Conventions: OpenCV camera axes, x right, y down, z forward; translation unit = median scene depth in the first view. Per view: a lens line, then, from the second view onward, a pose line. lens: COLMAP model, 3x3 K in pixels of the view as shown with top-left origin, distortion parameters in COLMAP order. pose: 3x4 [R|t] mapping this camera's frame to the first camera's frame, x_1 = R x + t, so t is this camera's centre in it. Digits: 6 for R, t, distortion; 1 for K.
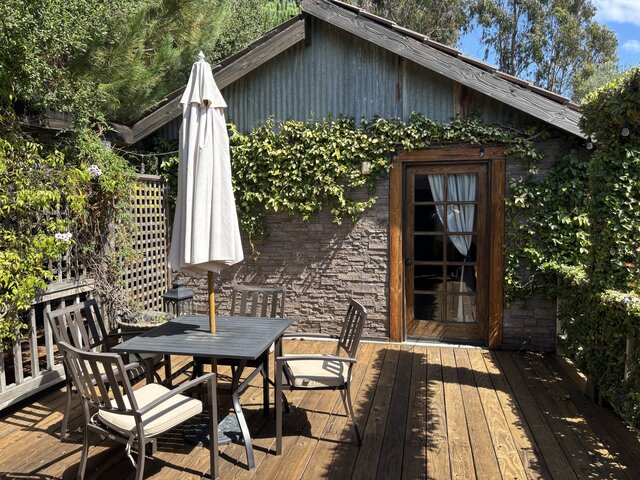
lens RADIAL K [[490.4, 0, 319.7], [0, 490.4, 237.0], [0, 0, 1]] dist [0.056594, -0.030367]
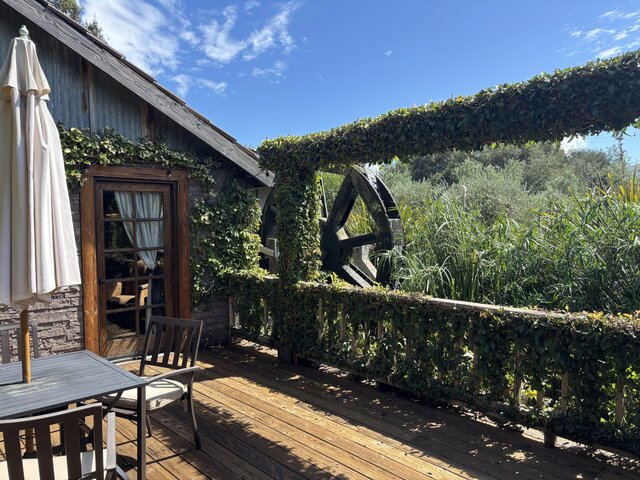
lens RADIAL K [[490.4, 0, 320.6], [0, 490.4, 240.7], [0, 0, 1]] dist [0.056594, -0.030367]
pose [[0.576556, -0.029161, 0.816537, -0.379738], [0.054964, 0.998483, -0.003152, -0.001396], [-0.815207, 0.046697, 0.577285, 0.098595]]
